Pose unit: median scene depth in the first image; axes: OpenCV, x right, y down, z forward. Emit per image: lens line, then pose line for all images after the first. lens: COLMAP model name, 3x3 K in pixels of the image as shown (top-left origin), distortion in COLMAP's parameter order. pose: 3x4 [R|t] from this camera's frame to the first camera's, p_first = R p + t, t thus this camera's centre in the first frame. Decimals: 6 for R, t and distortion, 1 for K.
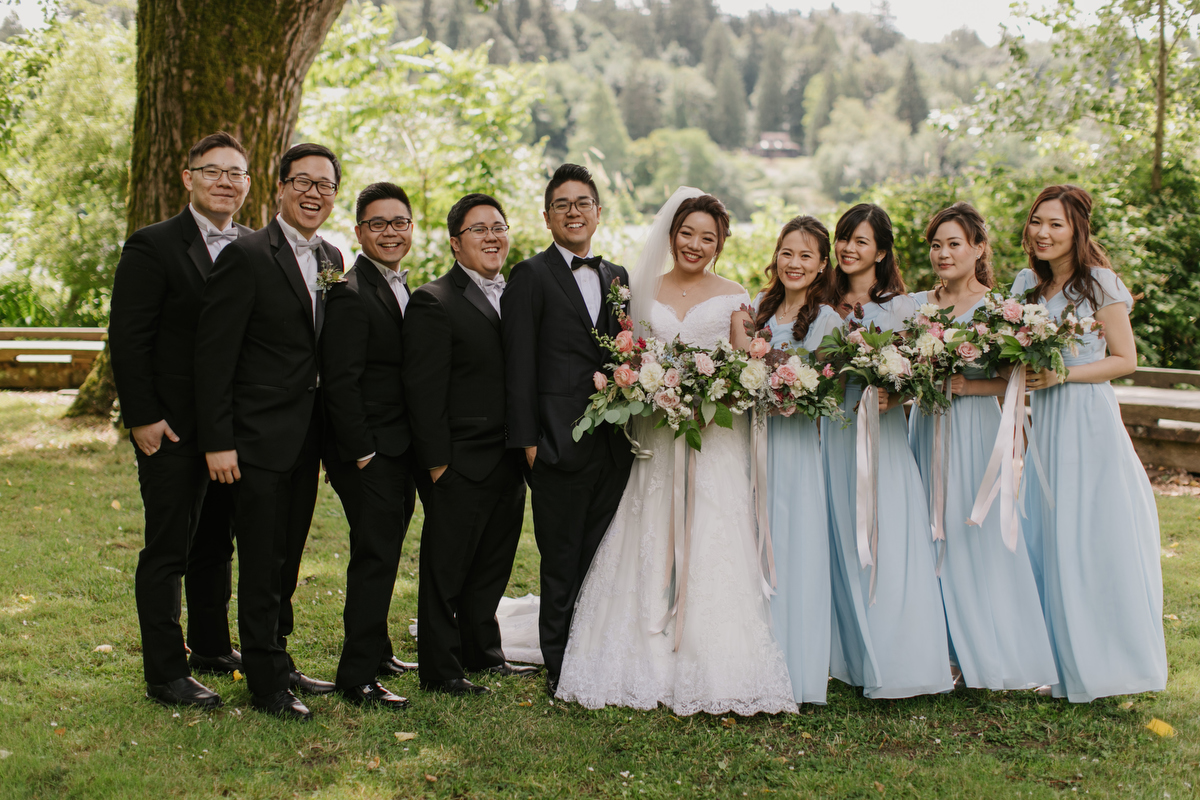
lens RADIAL K [[1703.9, 0, 600.0], [0, 1703.9, 400.0], [0, 0, 1]] dist [0.024402, 0.020947]
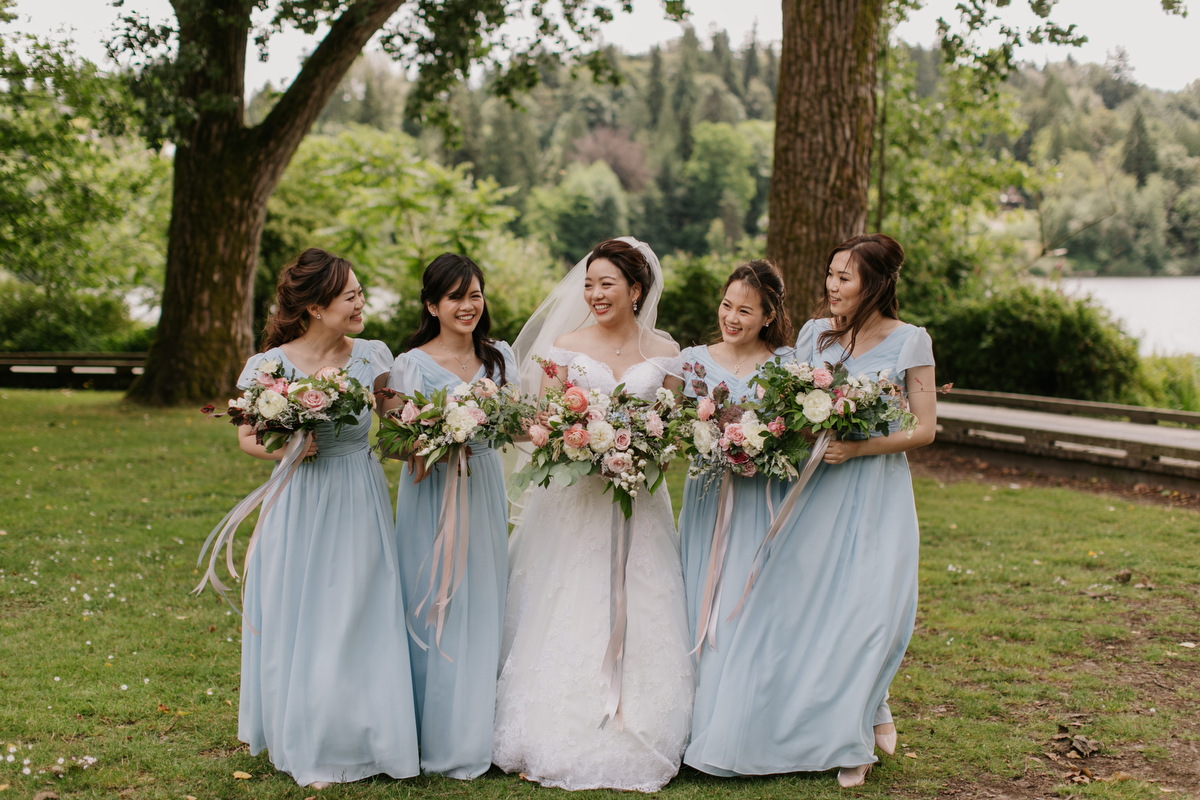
lens RADIAL K [[1703.9, 0, 600.0], [0, 1703.9, 400.0], [0, 0, 1]] dist [0.024402, 0.020947]
pose [[0.990157, 0.012171, -0.139432, 0.369111], [-0.016398, 0.999439, -0.029209, 0.050346], [0.138998, 0.031208, 0.989801, -0.594203]]
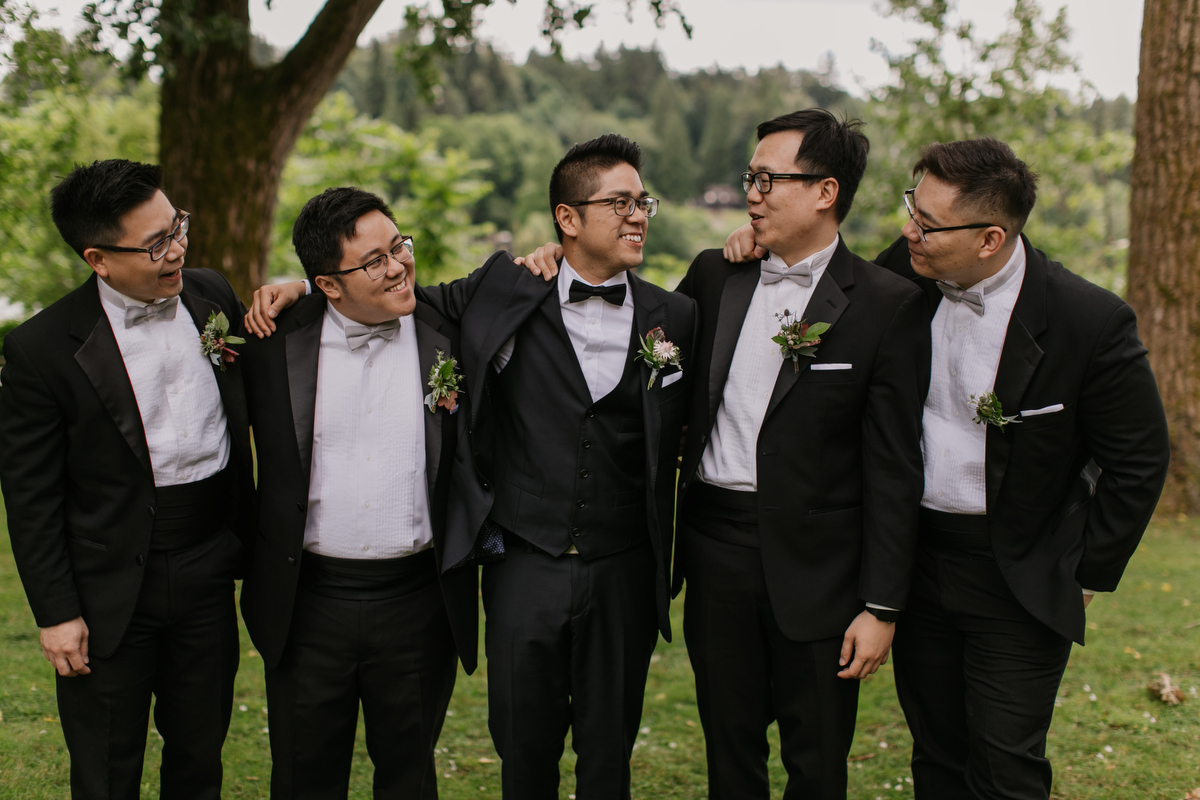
lens RADIAL K [[1720.3, 0, 600.0], [0, 1720.3, 400.0], [0, 0, 1]] dist [-0.031816, 0.522270]
pose [[0.999468, 0.009348, 0.031237, 0.029004], [-0.008393, 0.999498, -0.030560, 0.029099], [-0.031507, 0.030281, 0.999045, -0.310103]]
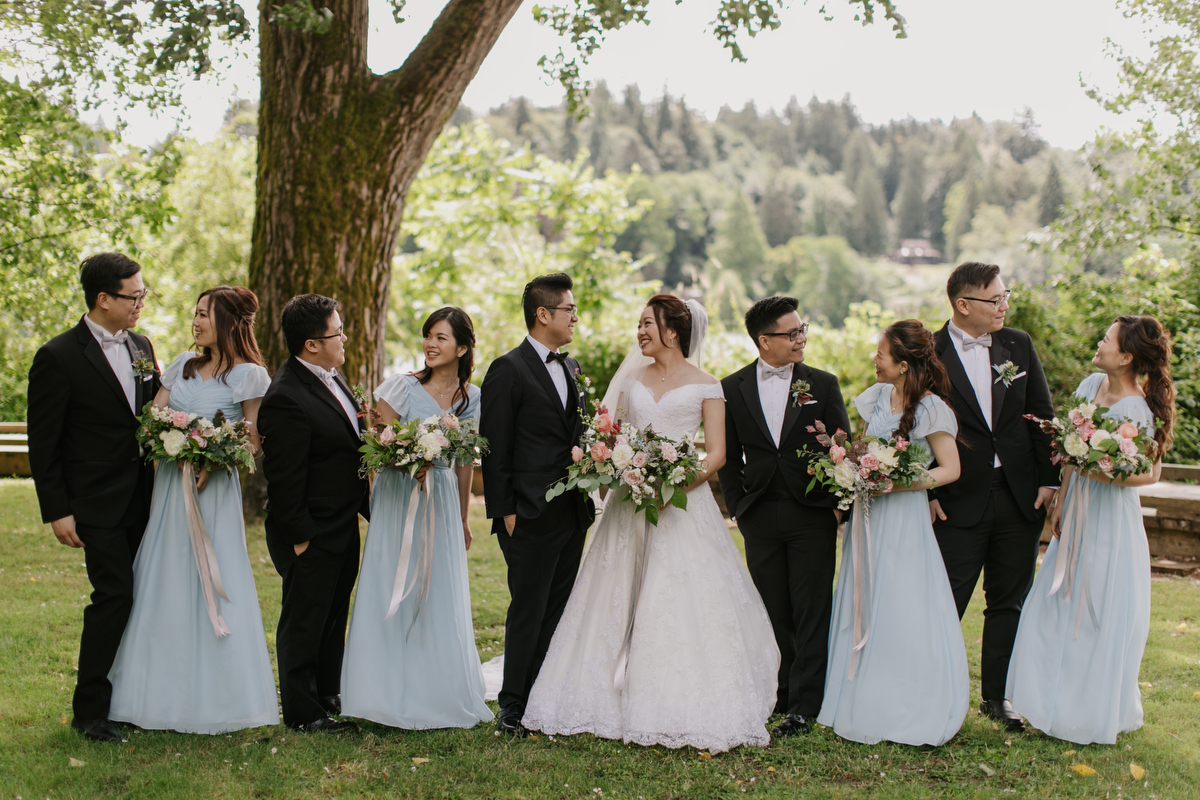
lens RADIAL K [[1703.9, 0, 600.0], [0, 1703.9, 400.0], [0, 0, 1]] dist [0.024402, 0.020947]
pose [[0.996625, 0.005904, -0.081882, 0.036118], [-0.010984, 0.998033, -0.061727, 0.008229], [0.081356, 0.062418, 0.994729, -0.057254]]
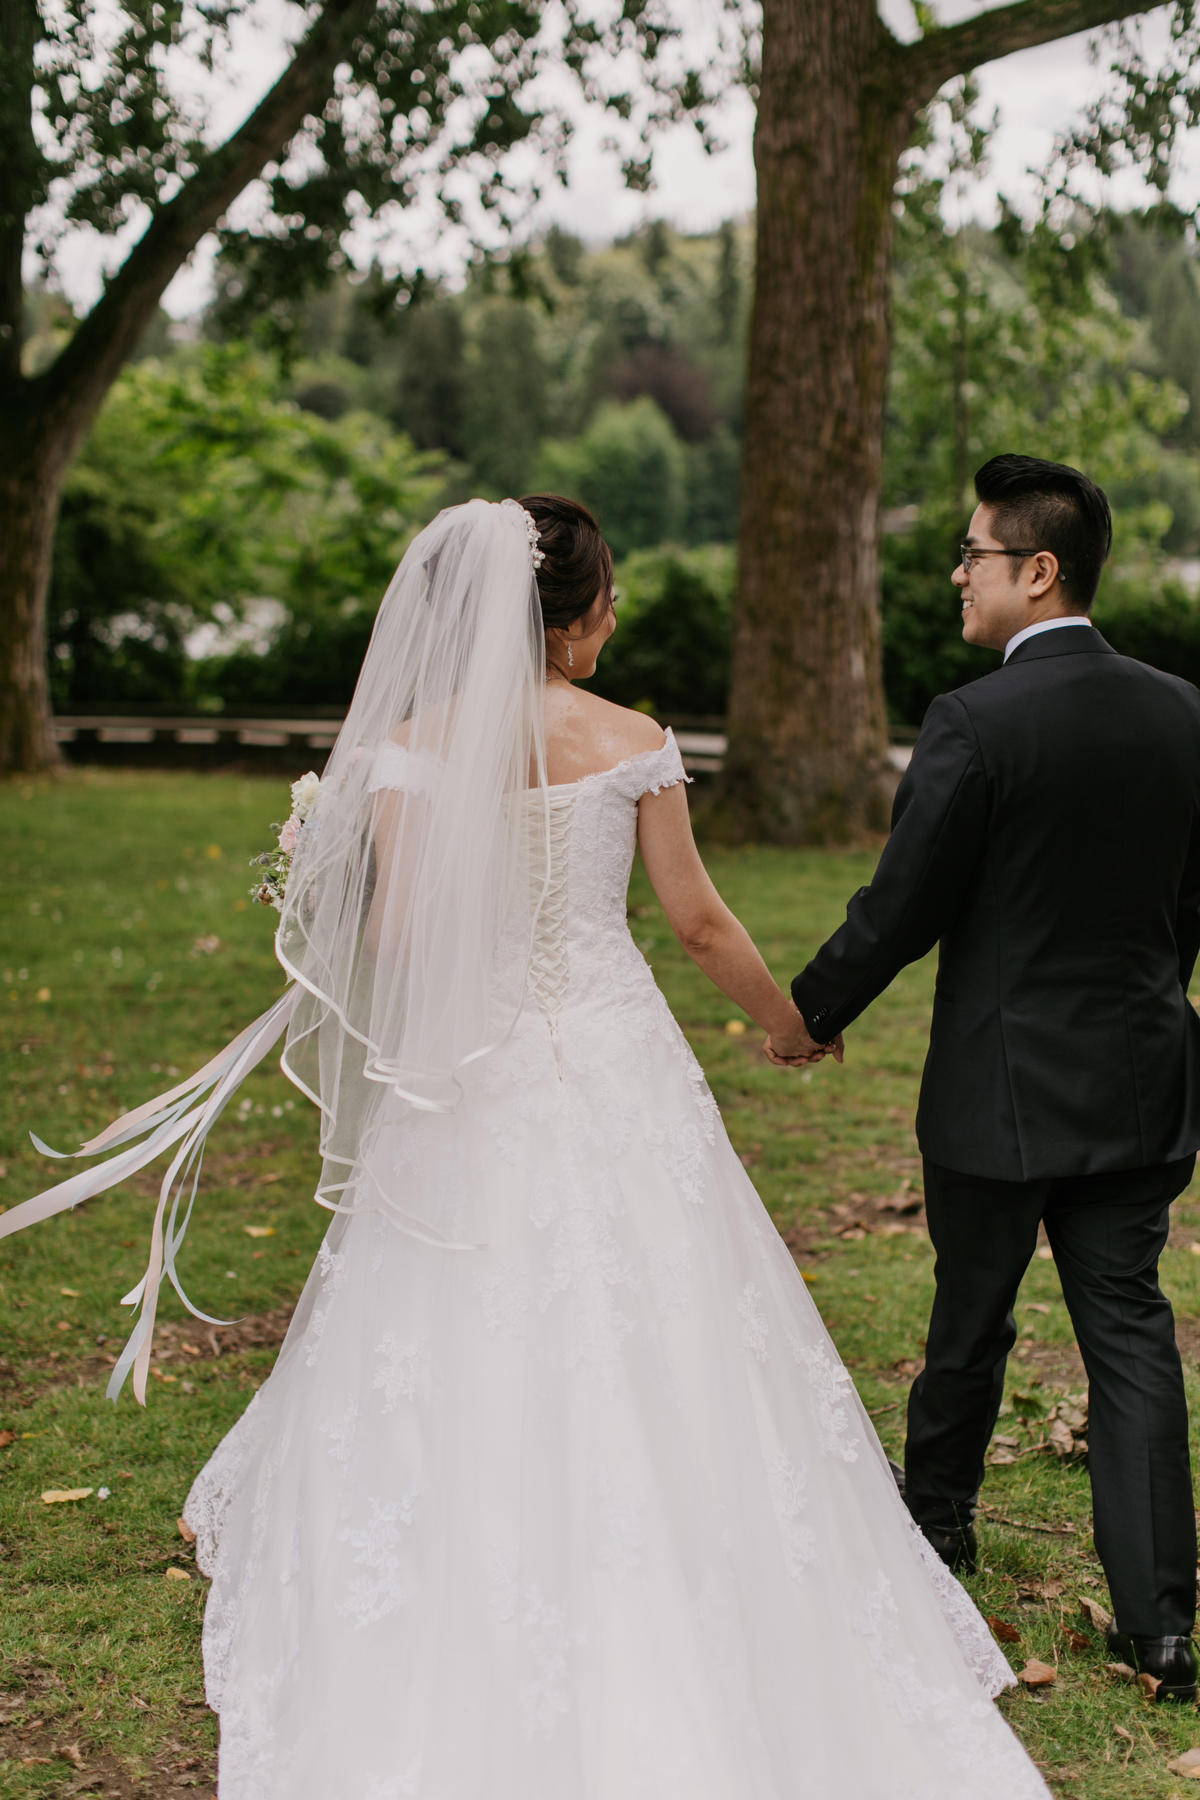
lens RADIAL K [[2555.8, 0, 600.0], [0, 2555.8, 900.0], [0, 0, 1]] dist [0.024402, 0.020947]
pose [[0.986937, 0.001958, -0.161092, 0.447926], [0.002230, 0.999664, 0.025816, 0.050166], [0.161089, -0.025838, 0.986602, -0.648273]]
